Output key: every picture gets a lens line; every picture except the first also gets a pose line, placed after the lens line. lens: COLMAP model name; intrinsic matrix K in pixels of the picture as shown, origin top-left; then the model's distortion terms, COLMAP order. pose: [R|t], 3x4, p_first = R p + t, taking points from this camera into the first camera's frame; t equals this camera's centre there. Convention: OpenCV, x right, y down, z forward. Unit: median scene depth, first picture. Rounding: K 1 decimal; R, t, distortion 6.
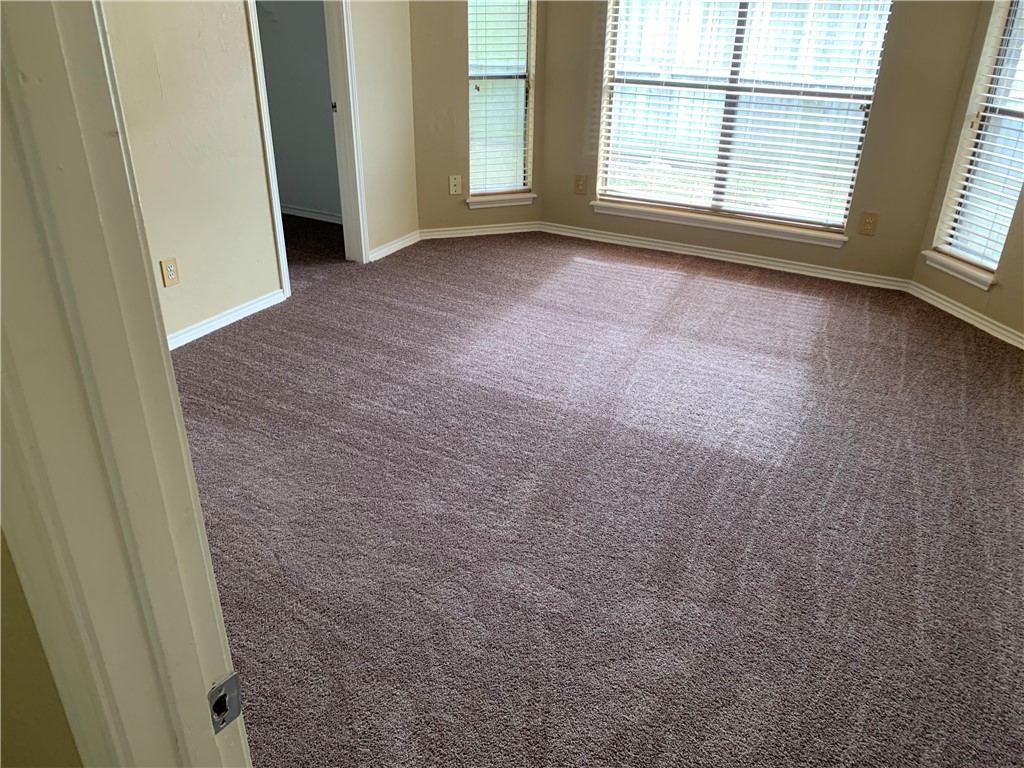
lens RADIAL K [[783.6, 0, 506.5], [0, 783.6, 378.7], [0, 0, 1]] dist [0.023416, -0.027263]
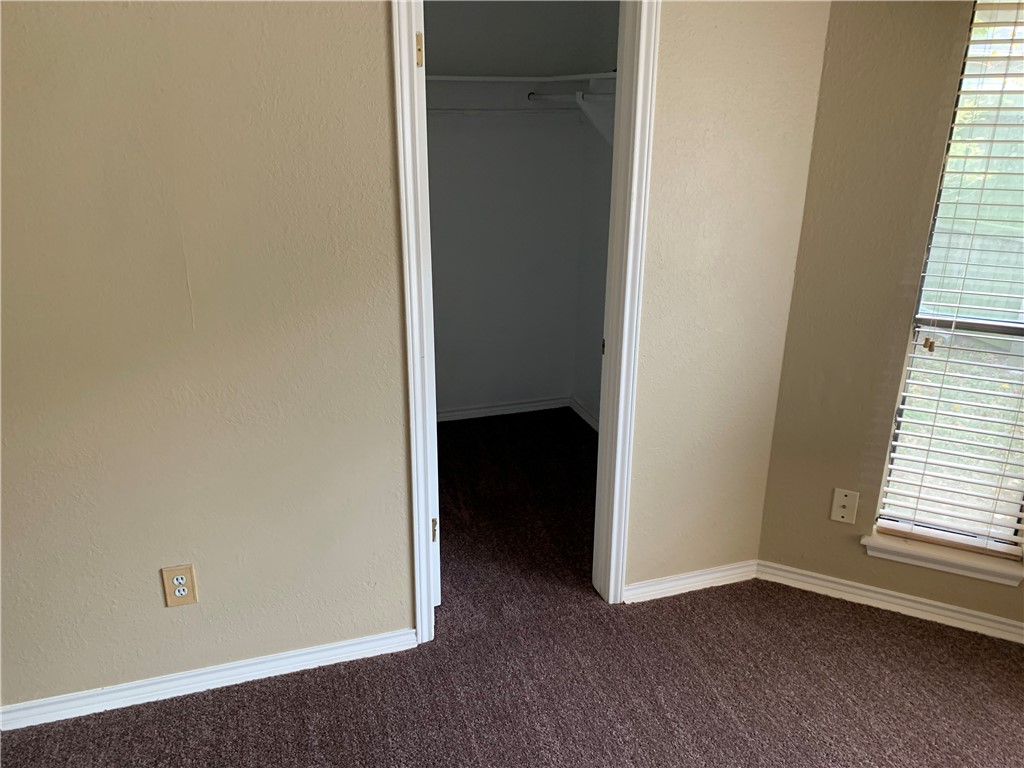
lens RADIAL K [[783.6, 0, 510.9], [0, 783.6, 385.7], [0, 0, 1]] dist [0.023416, -0.027263]
pose [[0.729321, 0.230309, -0.644243, 0.092664], [-0.304325, 0.952560, -0.003985, -0.263591], [0.612762, 0.198966, 0.764811, 0.473460]]
